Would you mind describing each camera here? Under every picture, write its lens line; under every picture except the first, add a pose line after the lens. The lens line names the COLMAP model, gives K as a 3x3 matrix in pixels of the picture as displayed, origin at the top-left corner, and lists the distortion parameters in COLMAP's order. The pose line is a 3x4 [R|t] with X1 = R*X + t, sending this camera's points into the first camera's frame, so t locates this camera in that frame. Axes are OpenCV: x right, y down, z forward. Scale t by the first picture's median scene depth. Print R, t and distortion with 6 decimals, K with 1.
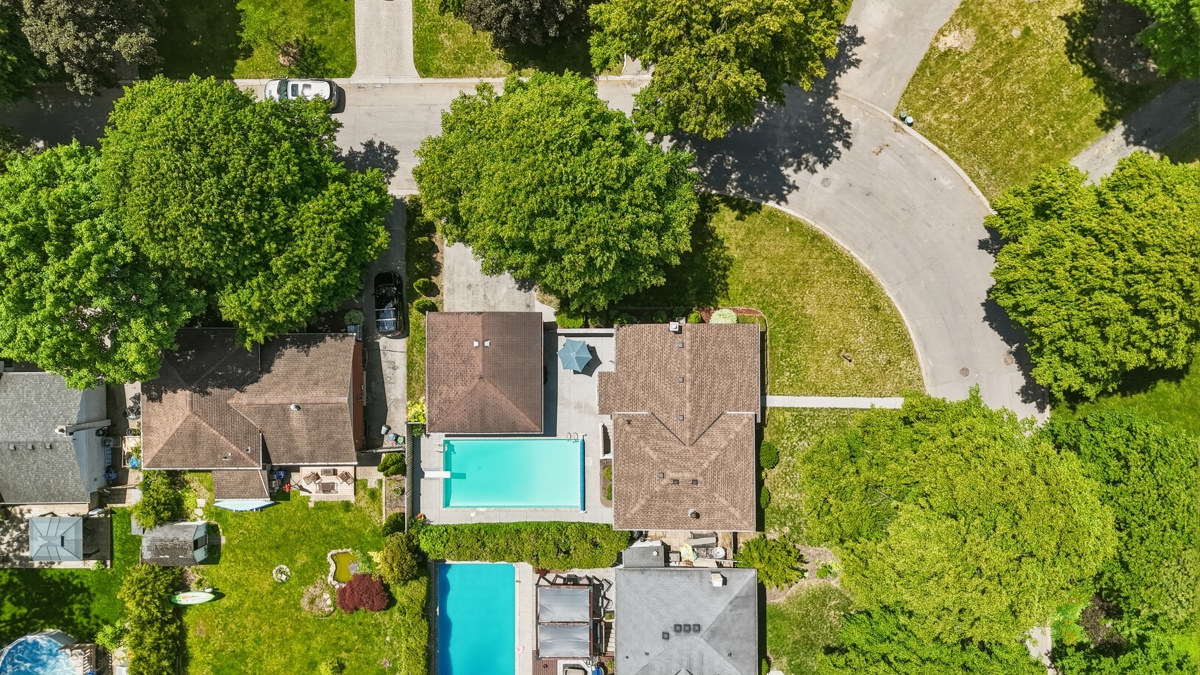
lens RADIAL K [[871.4, 0, 603.8], [0, 871.4, 343.9], [0, 0, 1]] dist [0.100206, -0.132260]
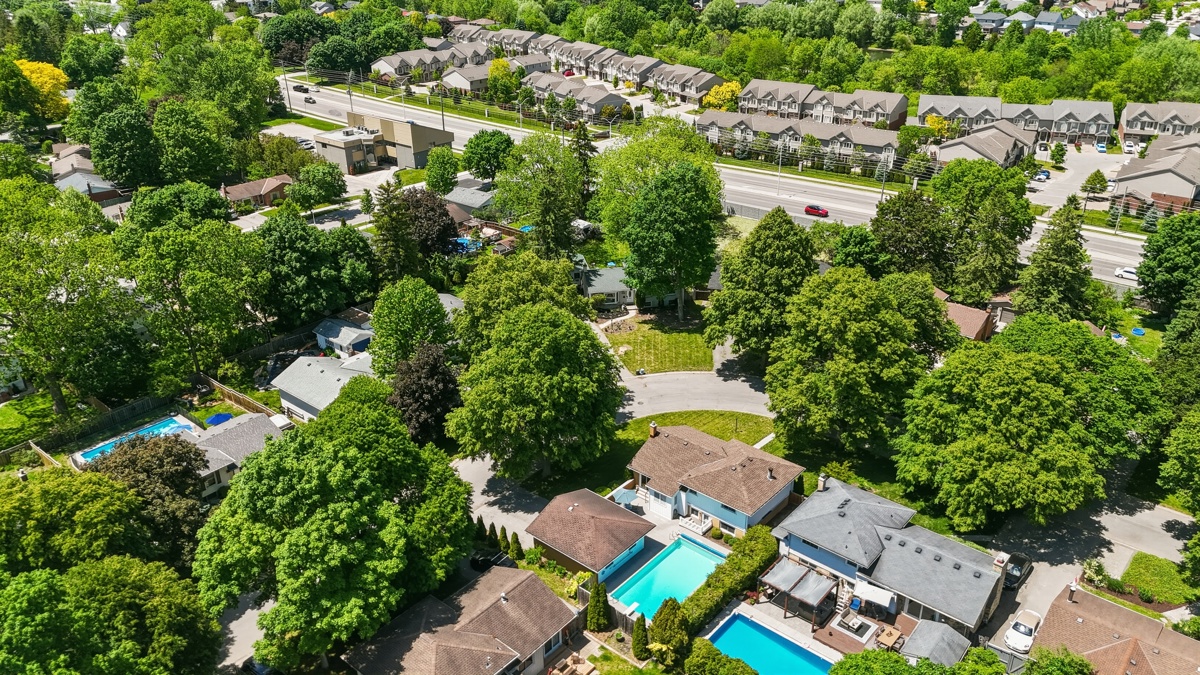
lens RADIAL K [[871.9, 0, 600.4], [0, 871.9, 358.2], [0, 0, 1]] dist [0.039198, -0.033434]
pose [[0.652325, -0.328494, 0.683055, -0.879682], [0.757936, 0.285417, -0.586575, 0.689829], [-0.002269, 0.900349, 0.435162, 0.220728]]
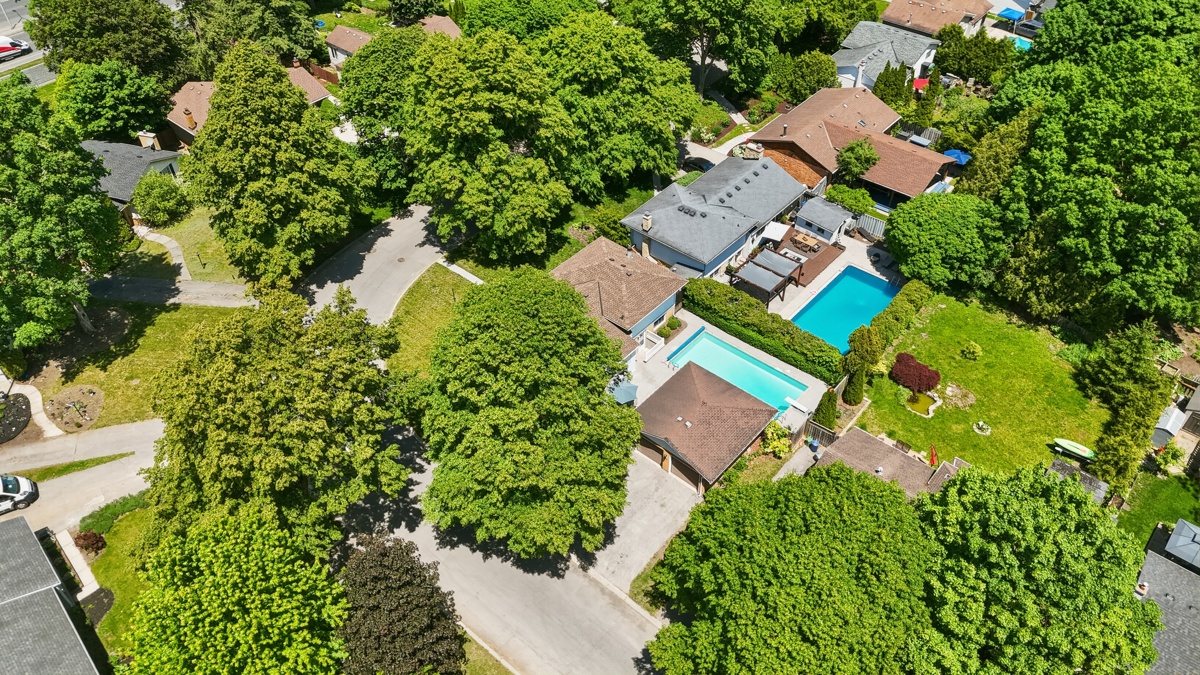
lens RADIAL K [[871.4, 0, 603.8], [0, 871.4, 343.9], [0, 0, 1]] dist [0.100206, -0.132260]
pose [[-0.754320, -0.434700, 0.491972, -0.505279], [0.655919, -0.530709, 0.536766, -0.539571], [0.027762, 0.727587, 0.685453, 0.211668]]
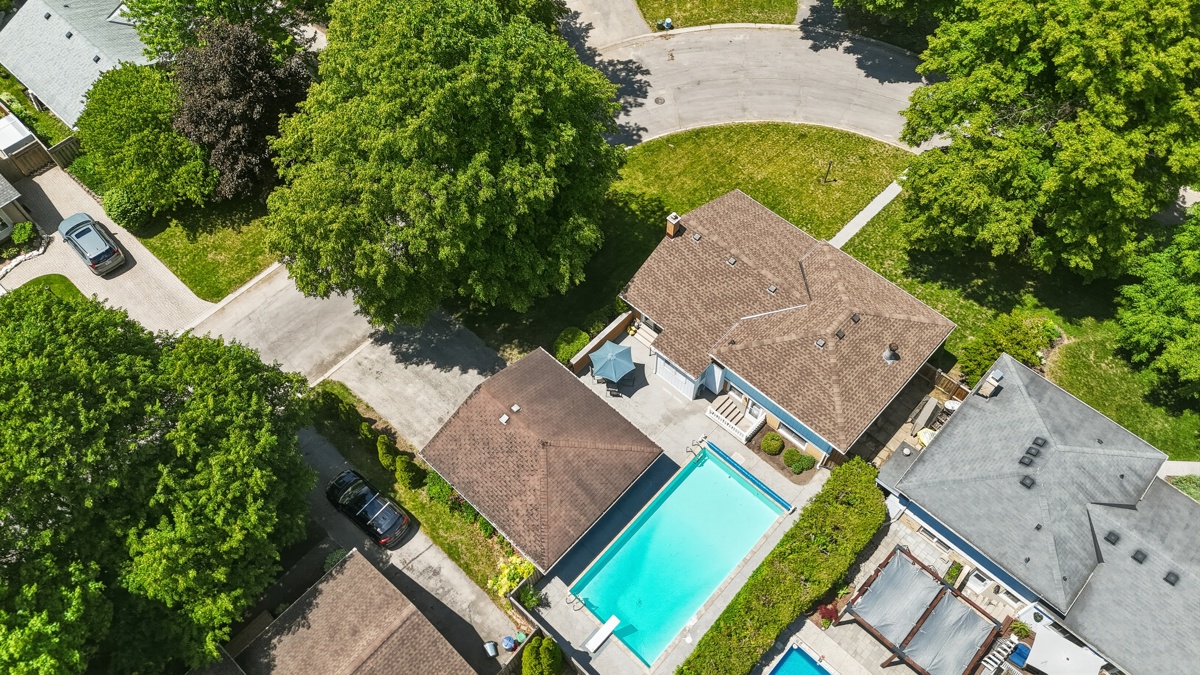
lens RADIAL K [[871.4, 0, 603.8], [0, 871.4, 343.9], [0, 0, 1]] dist [0.100206, -0.132260]
pose [[0.683772, -0.611067, 0.398814, -0.312137], [0.729664, 0.577703, -0.365855, 0.259512], [-0.006834, 0.541162, 0.840891, 0.364139]]
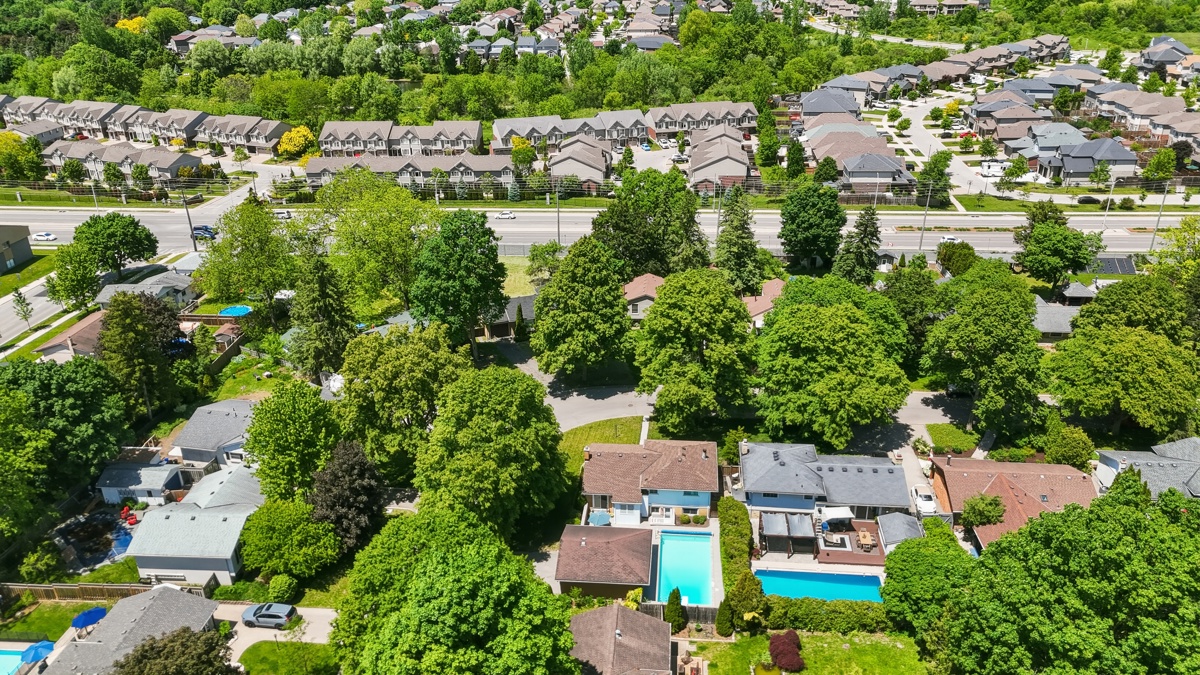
lens RADIAL K [[871.4, 0, 603.8], [0, 871.4, 343.9], [0, 0, 1]] dist [0.100206, -0.132260]
pose [[0.096575, -0.400849, 0.911040, -1.201902], [0.995150, 0.021711, -0.095938, 0.145466], [0.018677, 0.915887, 0.401002, 0.153175]]
